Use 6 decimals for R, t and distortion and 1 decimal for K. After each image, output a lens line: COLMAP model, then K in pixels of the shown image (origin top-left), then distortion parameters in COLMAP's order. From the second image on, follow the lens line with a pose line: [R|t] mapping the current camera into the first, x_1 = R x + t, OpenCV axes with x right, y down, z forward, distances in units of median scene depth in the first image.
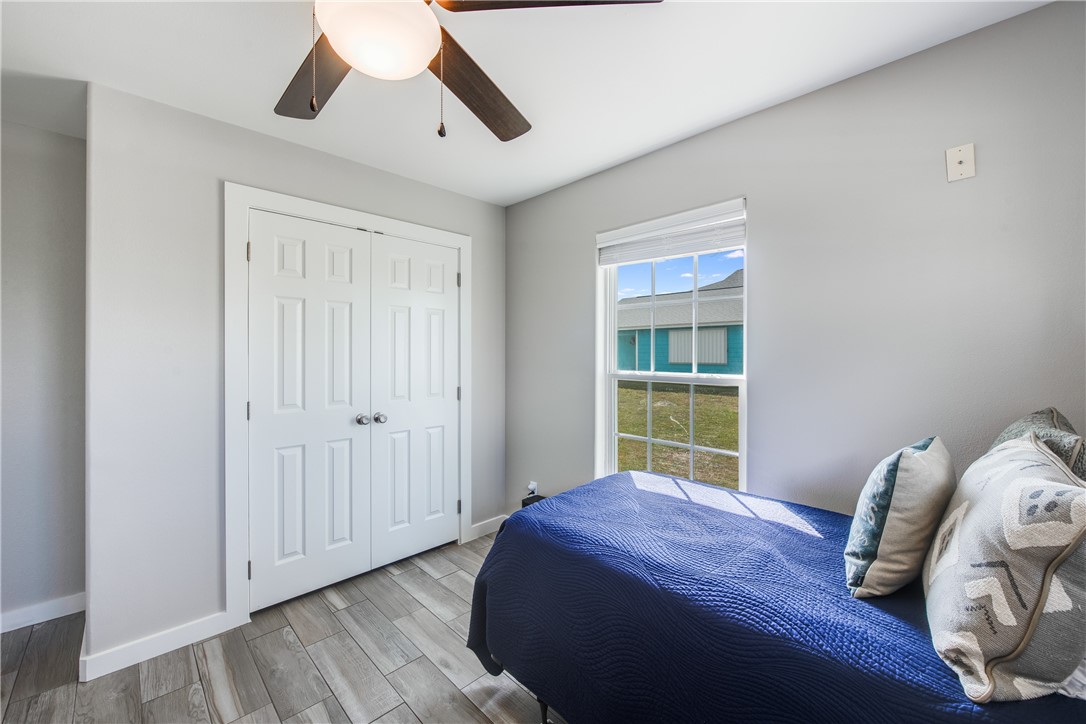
lens RADIAL K [[424.9, 0, 543.0], [0, 424.9, 362.0], [0, 0, 1]] dist [-0.000831, -0.000122]
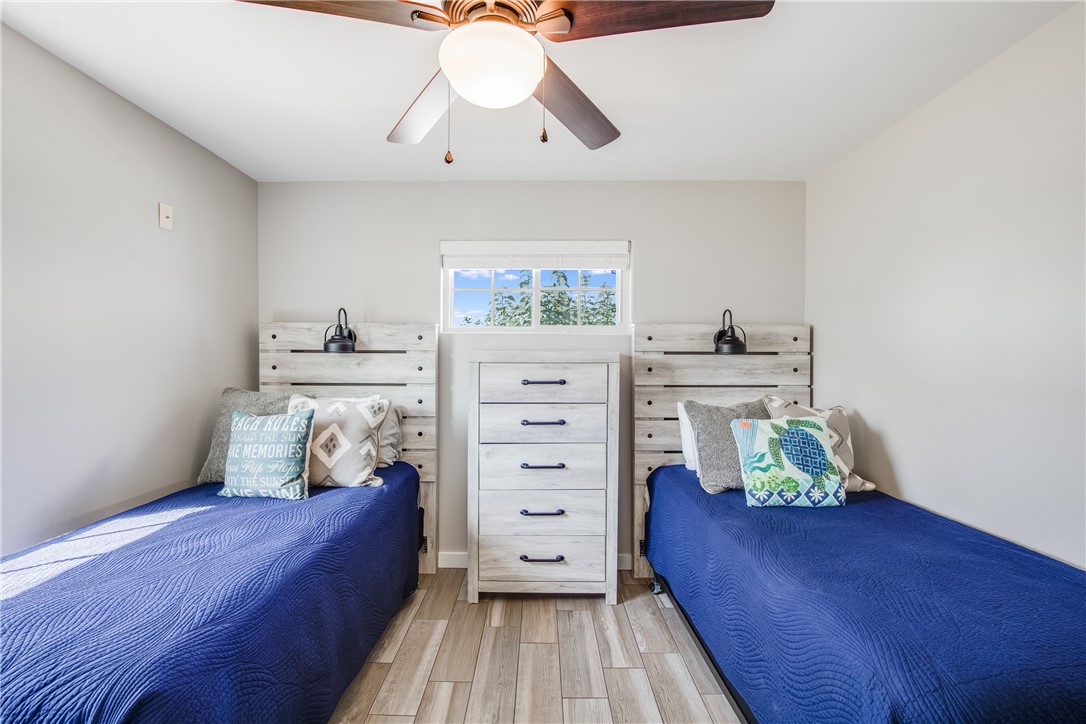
lens RADIAL K [[447.6, 0, 527.4], [0, 447.6, 364.0], [0, 0, 1]] dist [-0.019545, -0.000346]
pose [[-0.681574, -0.017160, 0.731548, -0.849117], [0.012875, 0.999289, 0.035436, -0.031399], [-0.731636, 0.033571, -0.680869, 1.122602]]
